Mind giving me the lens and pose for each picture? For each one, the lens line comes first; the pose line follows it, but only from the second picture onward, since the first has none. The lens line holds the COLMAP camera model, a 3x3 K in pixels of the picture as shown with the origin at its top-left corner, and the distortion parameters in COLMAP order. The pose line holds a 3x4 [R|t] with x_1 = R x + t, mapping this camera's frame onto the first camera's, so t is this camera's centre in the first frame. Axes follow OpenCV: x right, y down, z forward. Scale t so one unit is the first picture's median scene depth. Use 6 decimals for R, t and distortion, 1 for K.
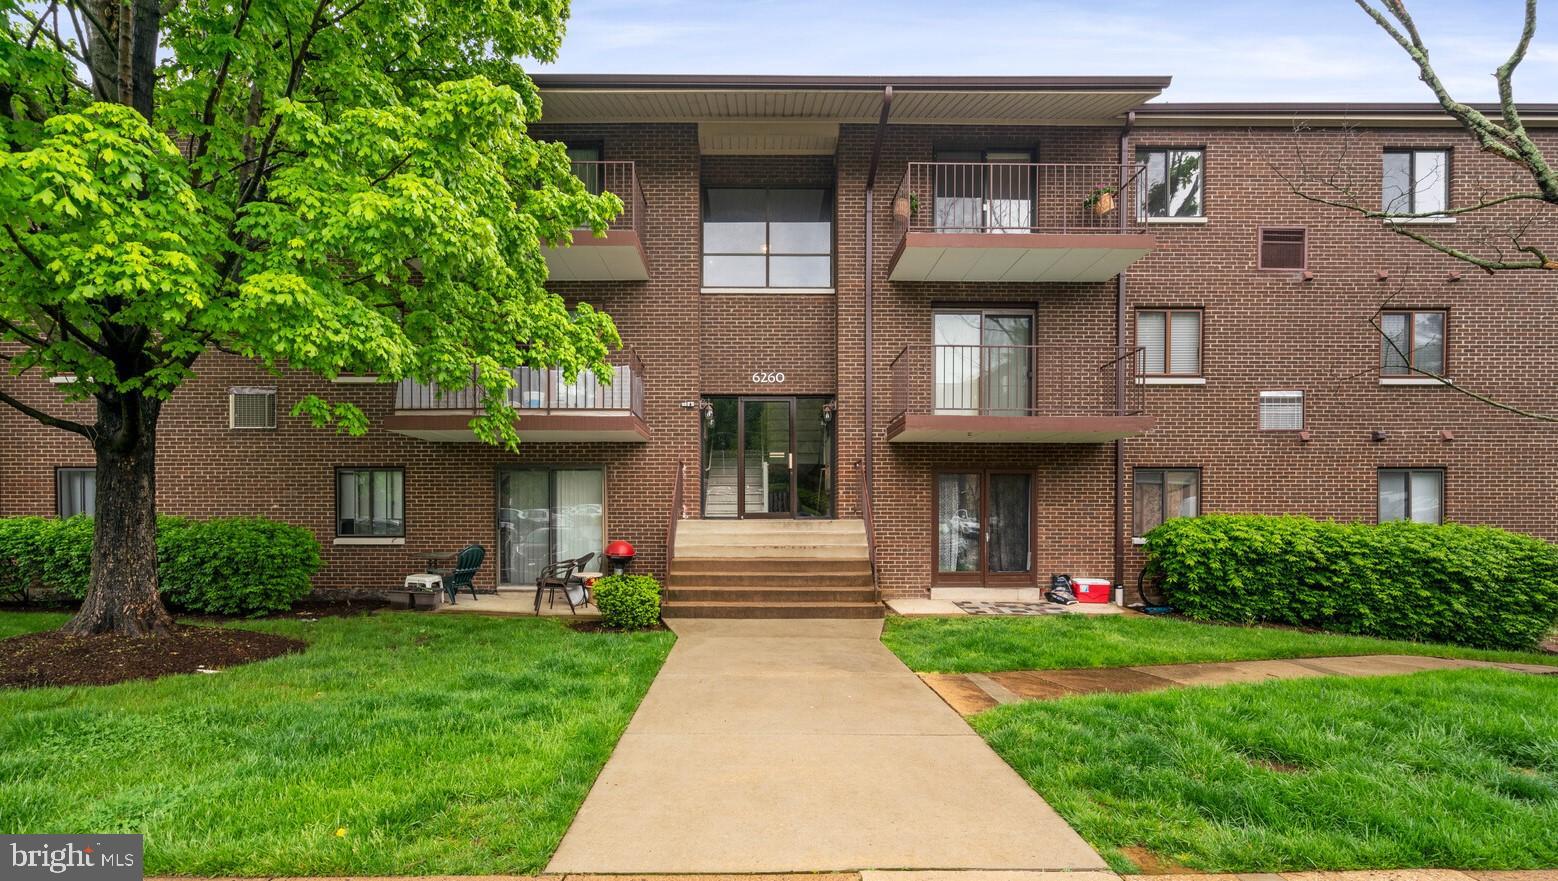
lens RADIAL K [[686.3, 0, 778.7], [0, 686.3, 535.4], [0, 0, 1]] dist [-0.002820, -0.000016]
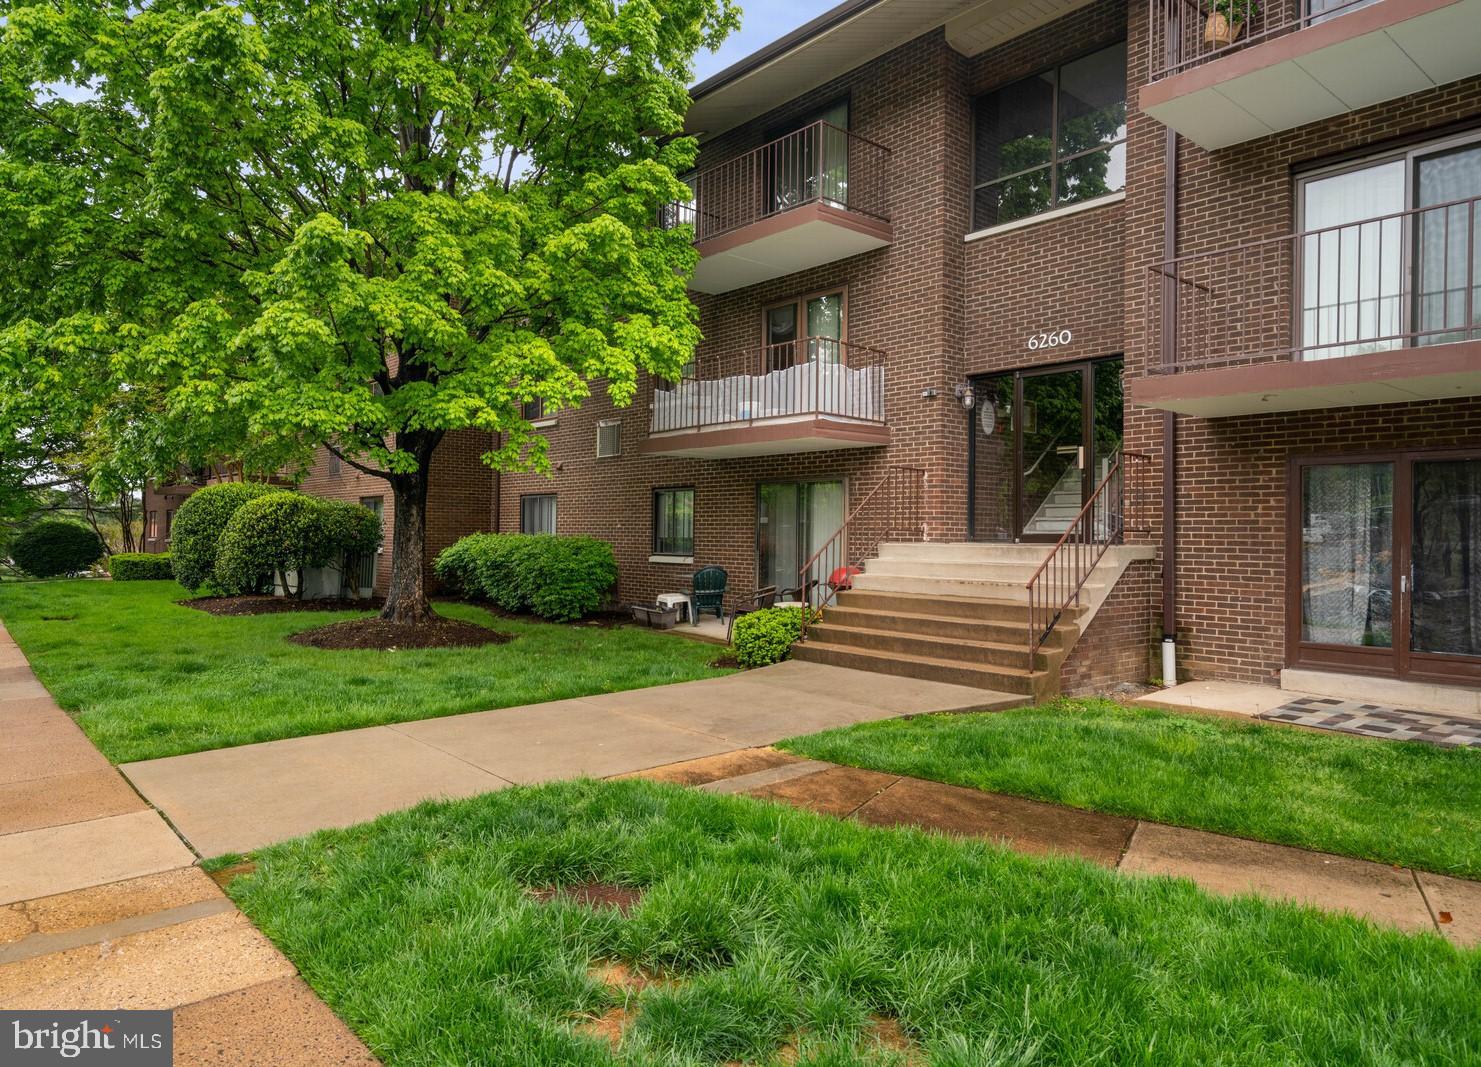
lens RADIAL K [[948.9, 0, 740.5], [0, 948.9, 533.5], [0, 0, 1]] dist [0.016353, 0.001430]
pose [[0.650823, 0.006038, -0.759206, 0.568454], [-0.025571, 0.999575, -0.013971, -0.013800], [0.758799, 0.028506, 0.650701, 0.157998]]
